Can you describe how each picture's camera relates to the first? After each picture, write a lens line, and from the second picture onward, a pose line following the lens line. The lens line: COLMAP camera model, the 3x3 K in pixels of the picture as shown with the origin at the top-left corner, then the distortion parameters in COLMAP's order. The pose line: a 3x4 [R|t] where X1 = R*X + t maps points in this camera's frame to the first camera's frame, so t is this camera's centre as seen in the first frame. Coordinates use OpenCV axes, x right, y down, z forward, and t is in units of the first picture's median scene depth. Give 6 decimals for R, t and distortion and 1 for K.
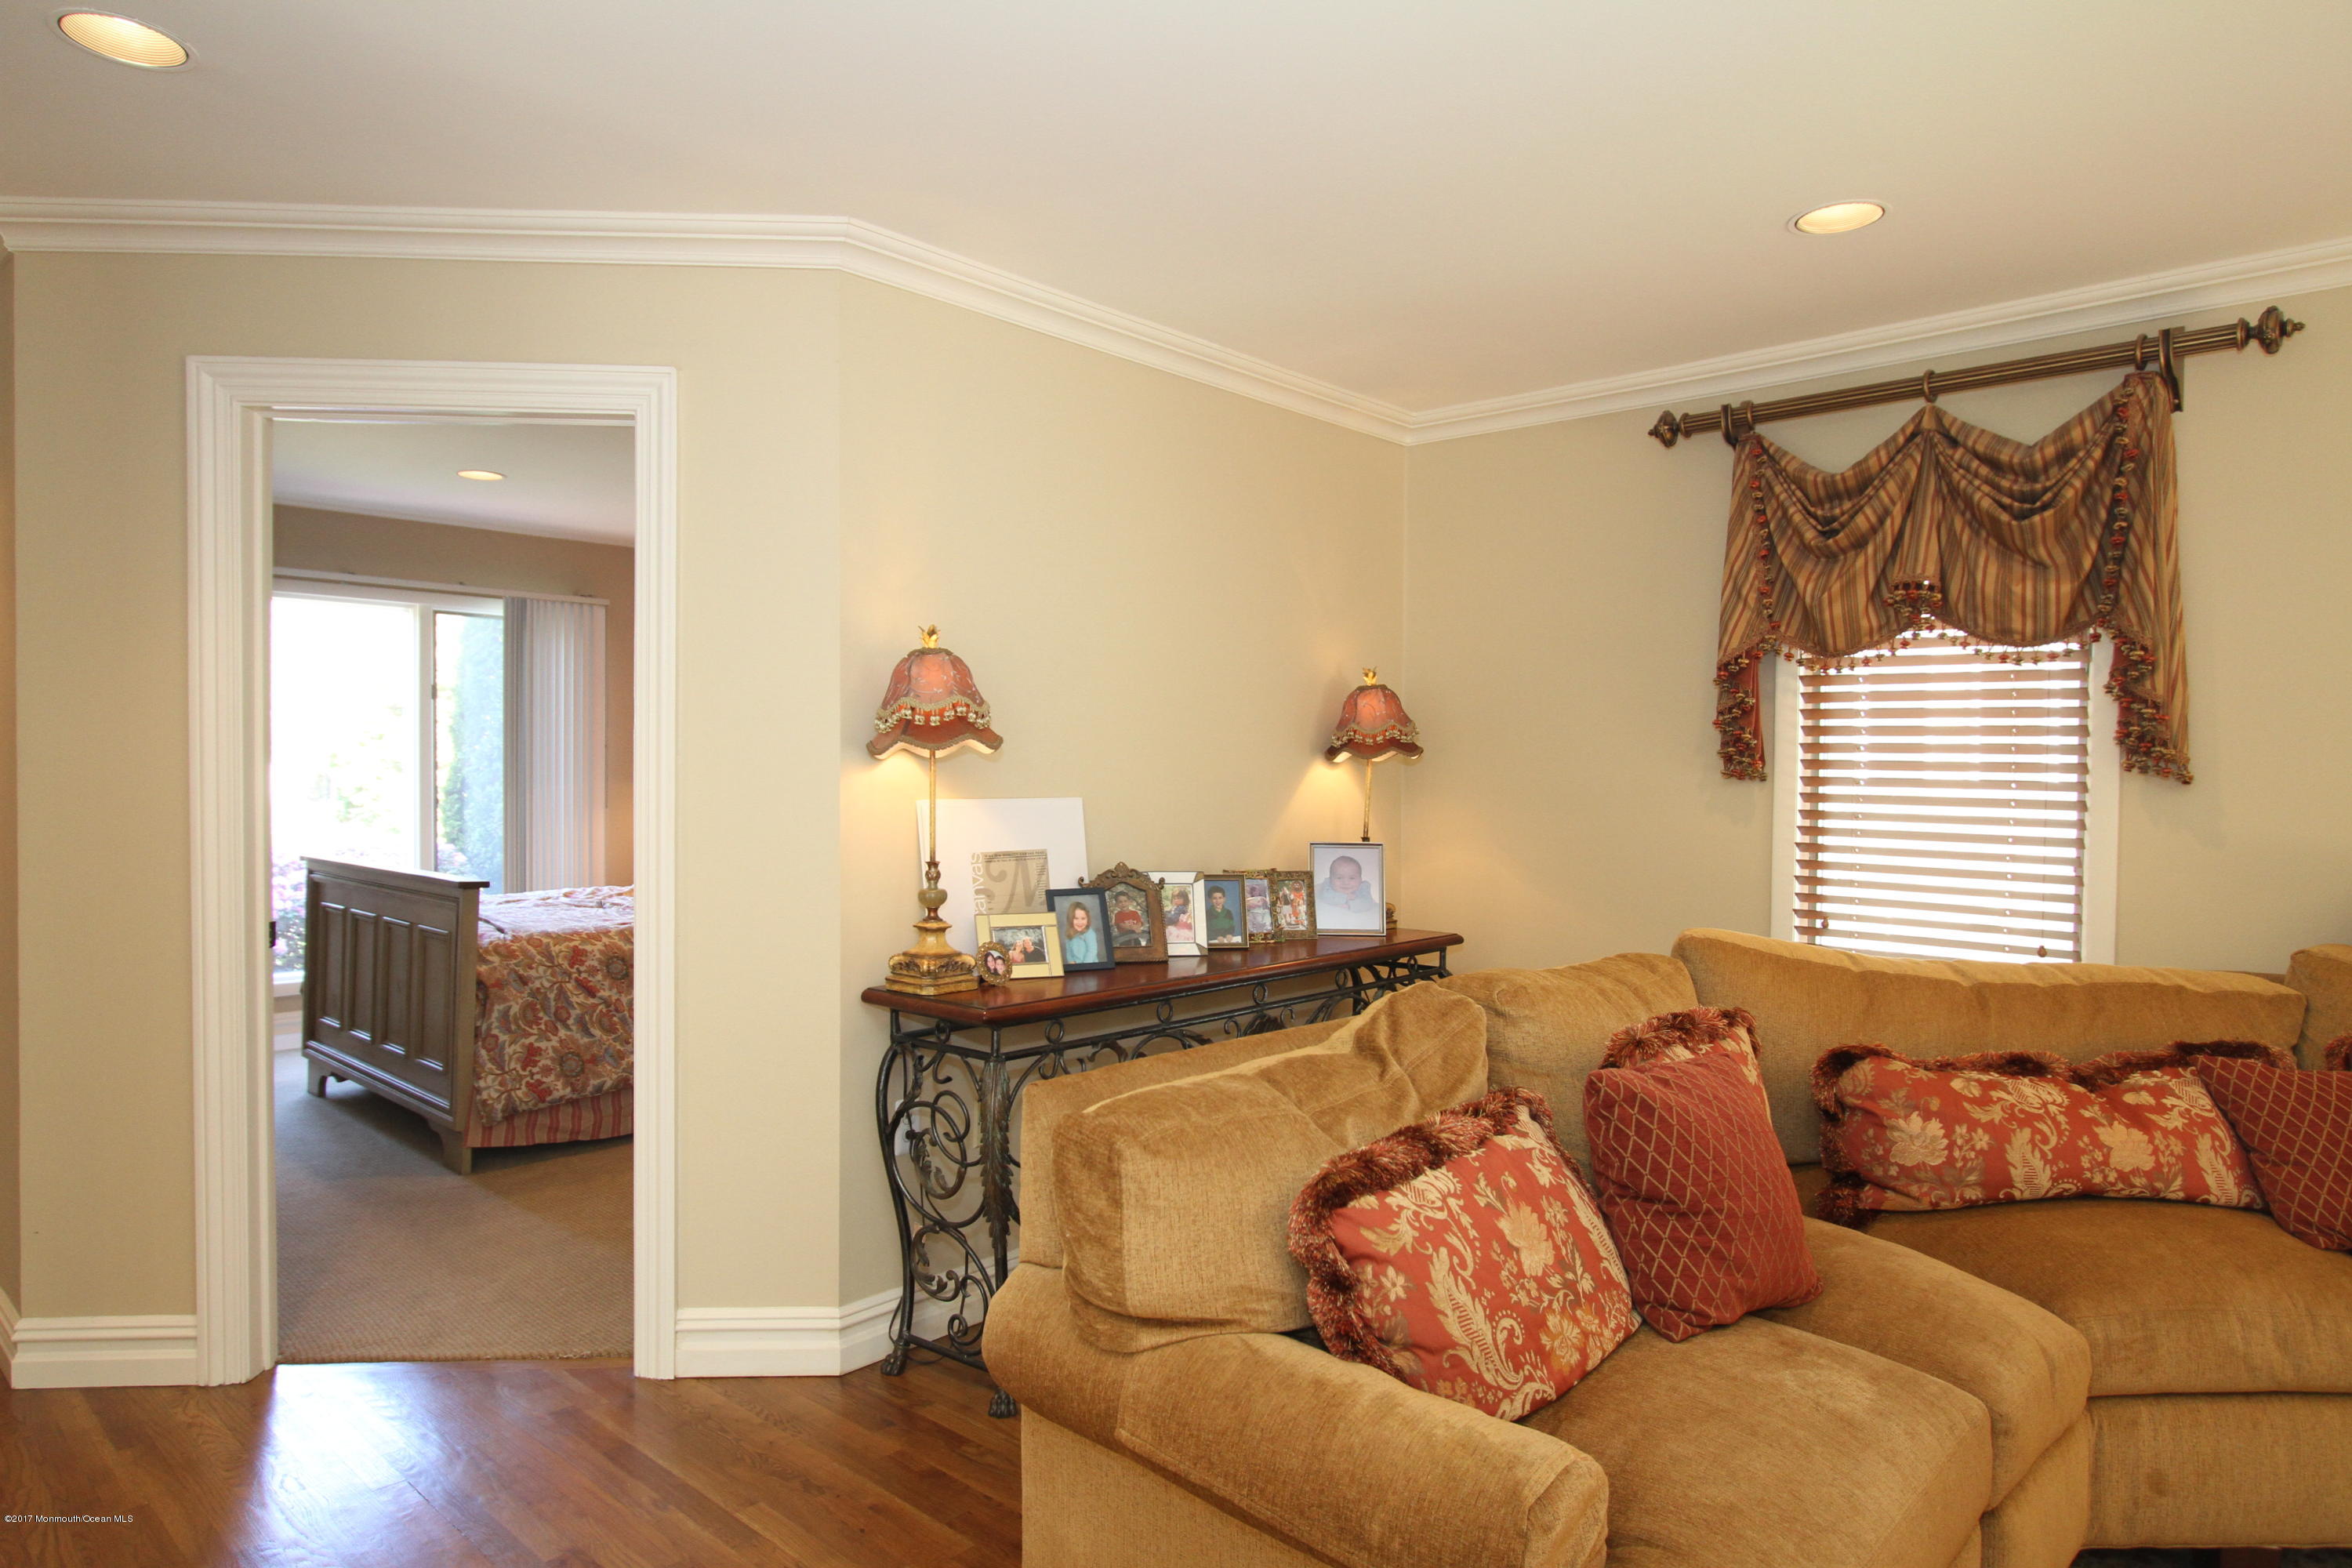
lens RADIAL K [[1408.8, 0, 1176.3], [0, 1408.8, 784.3], [0, 0, 1]] dist [0.003458, 0.000178]
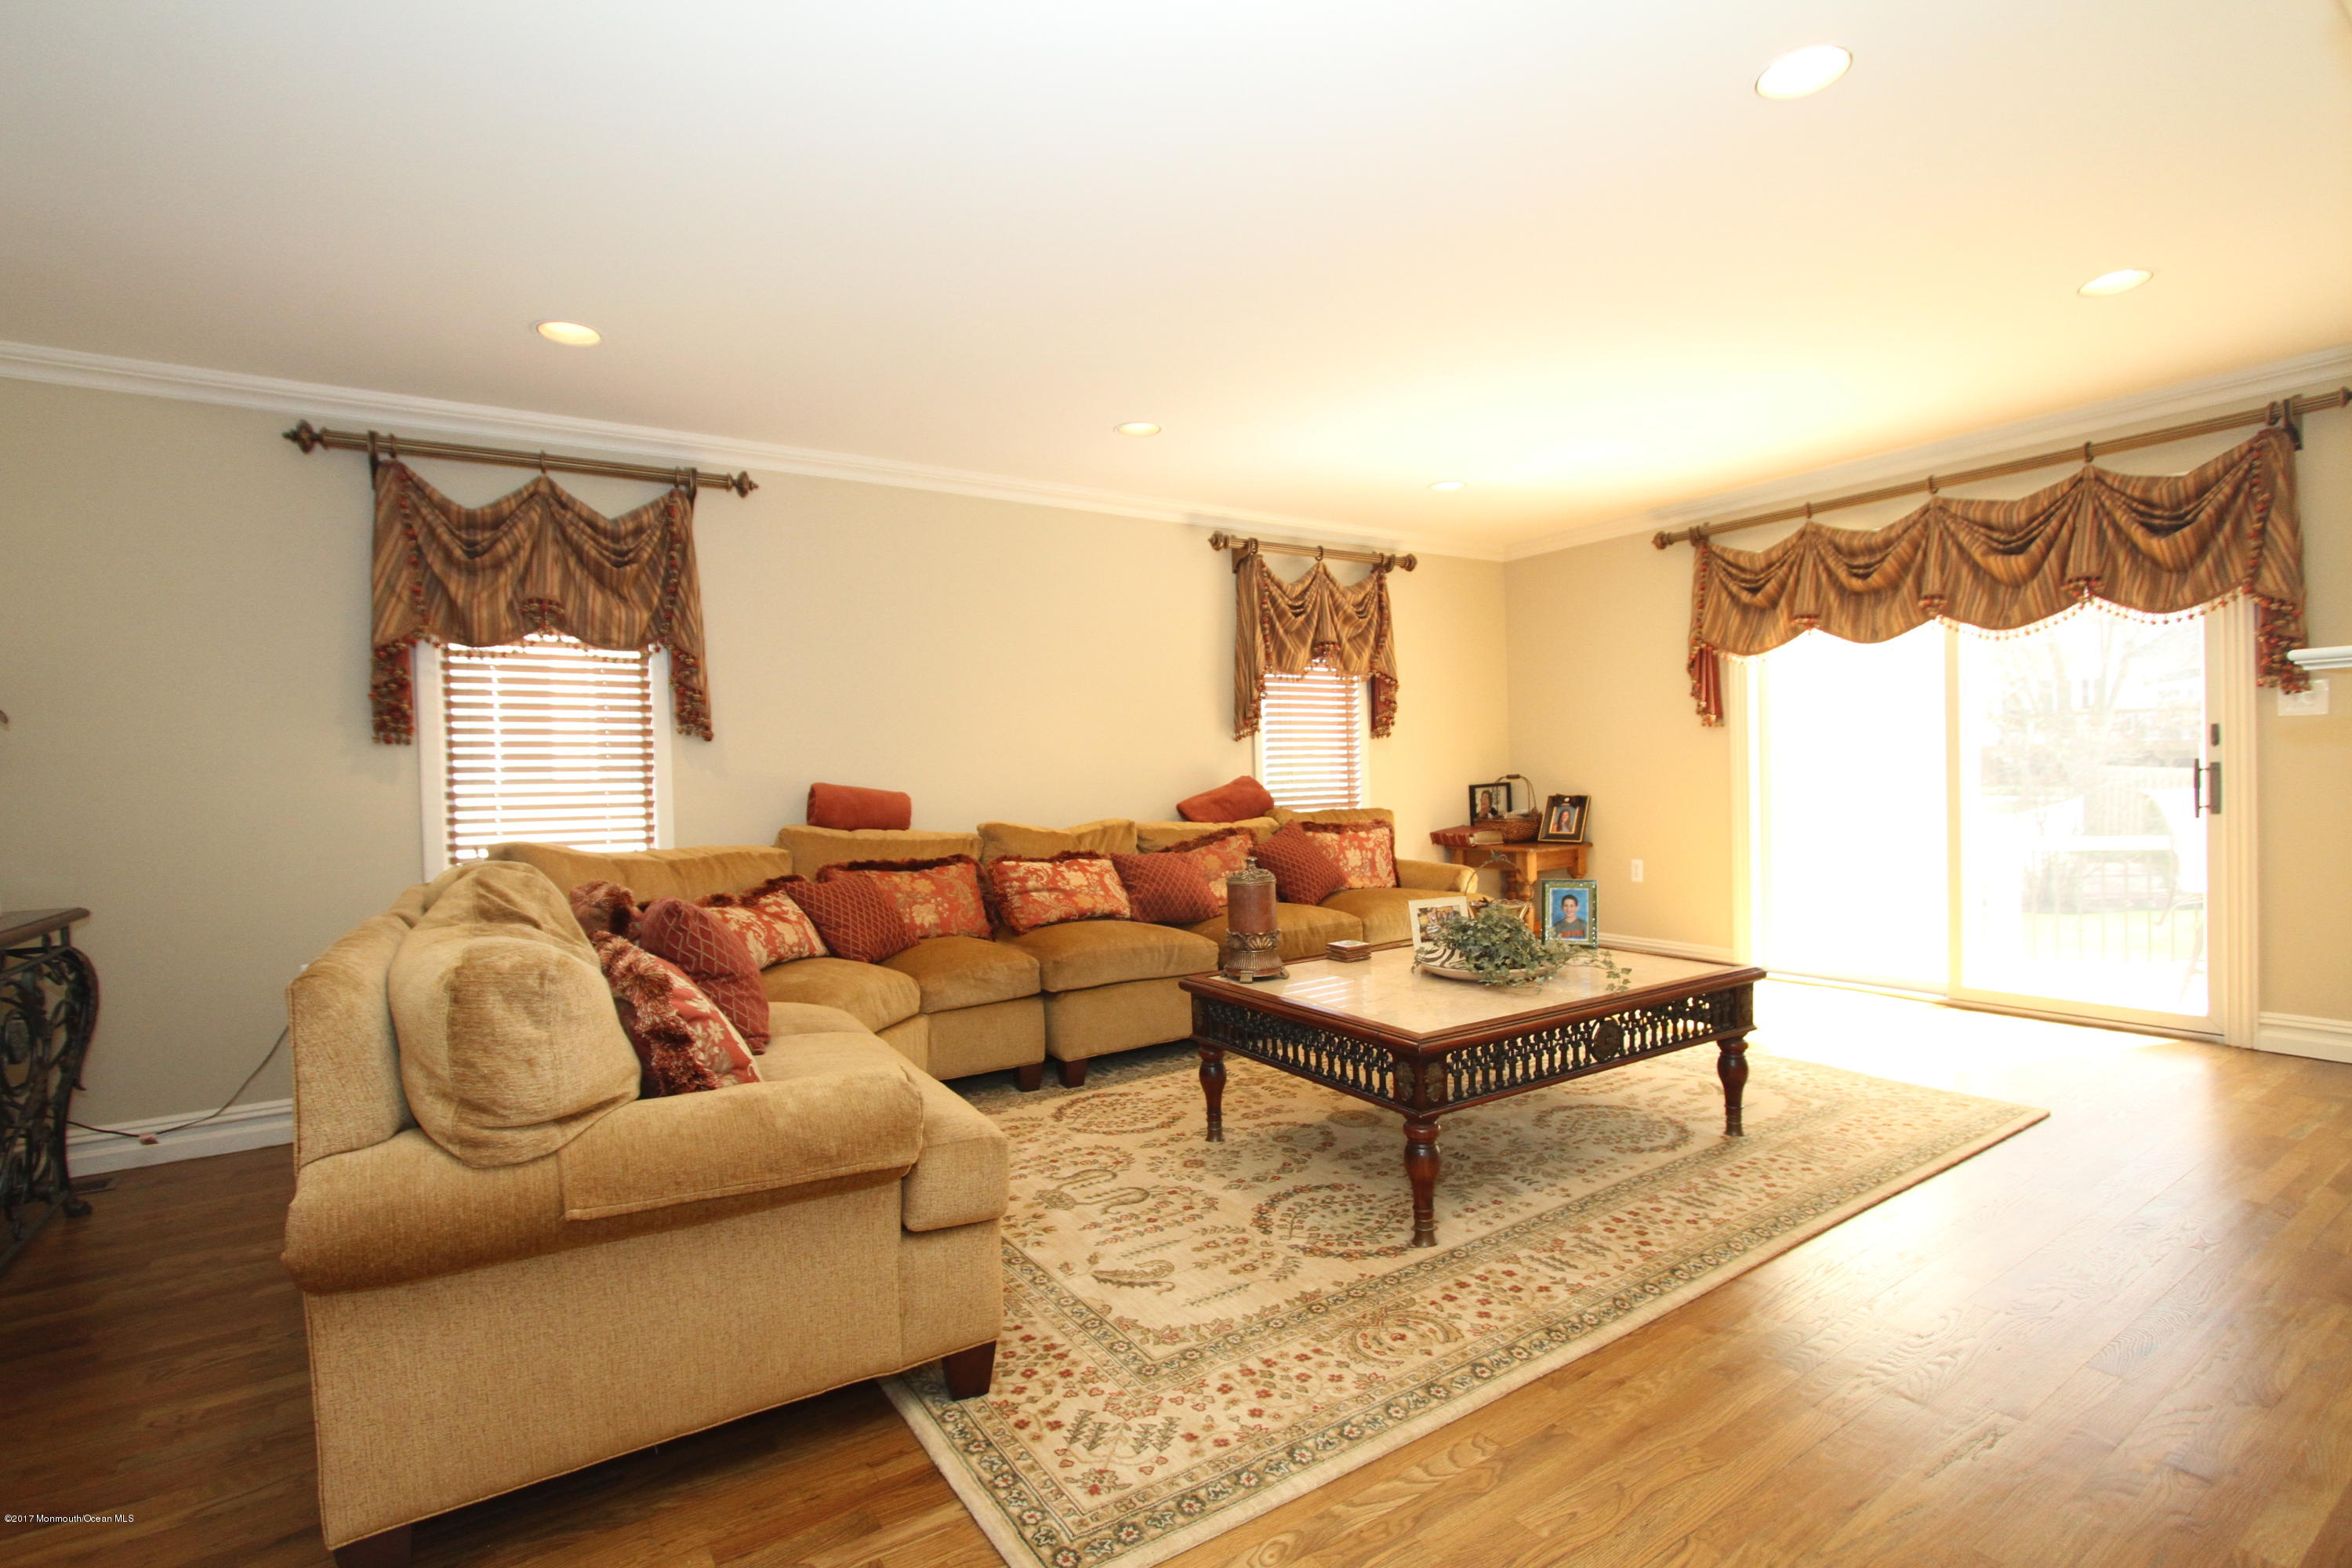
lens RADIAL K [[1082.0, 0, 1178.9], [0, 1082.0, 777.9], [0, 0, 1]] dist [-0.019400, 0.003648]
pose [[0.250234, -0.018158, 0.968015, -0.356564], [0.041453, 0.999108, 0.008026, 0.051961], [-0.967298, 0.038119, 0.250763, 0.126480]]
